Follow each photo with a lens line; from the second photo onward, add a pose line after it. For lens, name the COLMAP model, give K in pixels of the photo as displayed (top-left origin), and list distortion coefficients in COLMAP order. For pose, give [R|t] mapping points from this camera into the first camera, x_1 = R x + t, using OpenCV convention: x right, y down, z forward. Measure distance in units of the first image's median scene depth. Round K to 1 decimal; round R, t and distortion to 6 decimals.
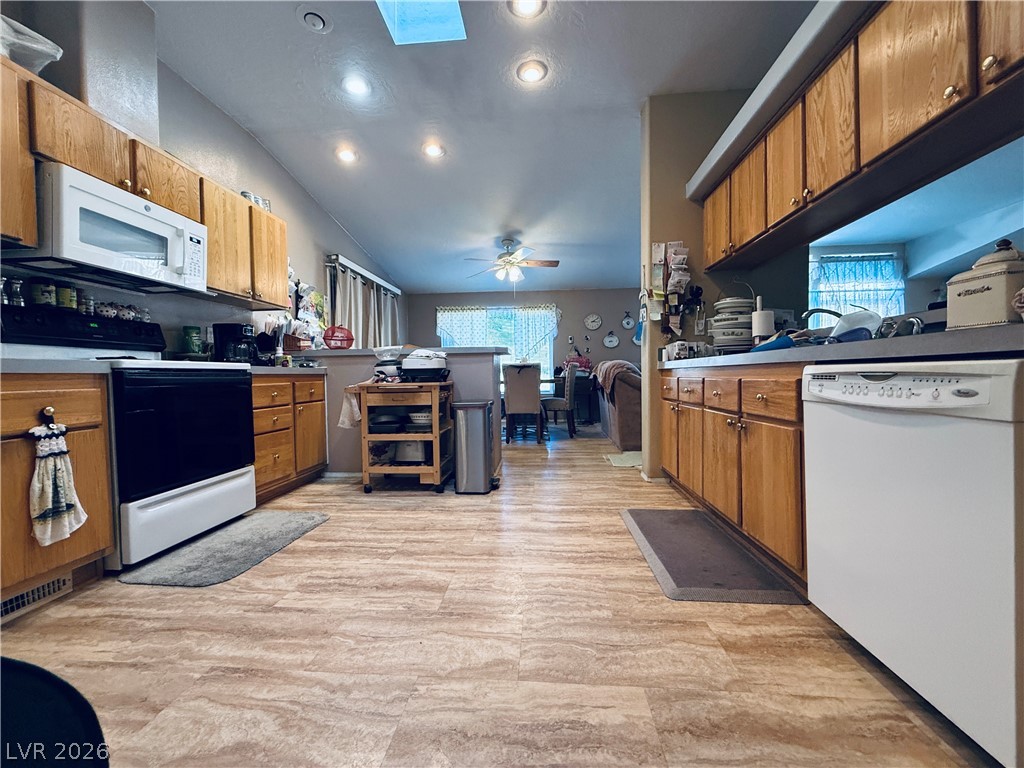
lens RADIAL K [[408.2, 0, 510.7], [0, 408.2, 385.5], [0, 0, 1]] dist [-0.001218, 0.000512]
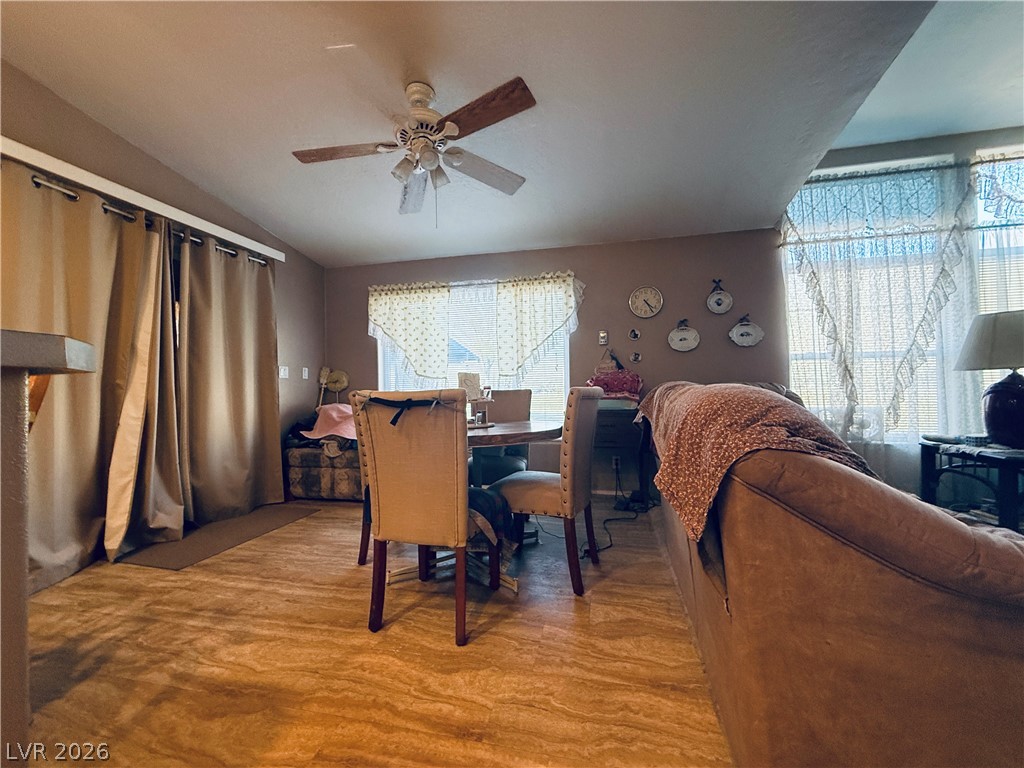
lens RADIAL K [[408.2, 0, 510.7], [0, 408.2, 385.5], [0, 0, 1]] dist [-0.001218, 0.000512]
pose [[0.989389, -0.003035, -0.145262, 0.312987], [-0.001733, 0.999464, -0.032684, -0.099574], [0.145283, 0.032589, 0.988853, 1.376401]]
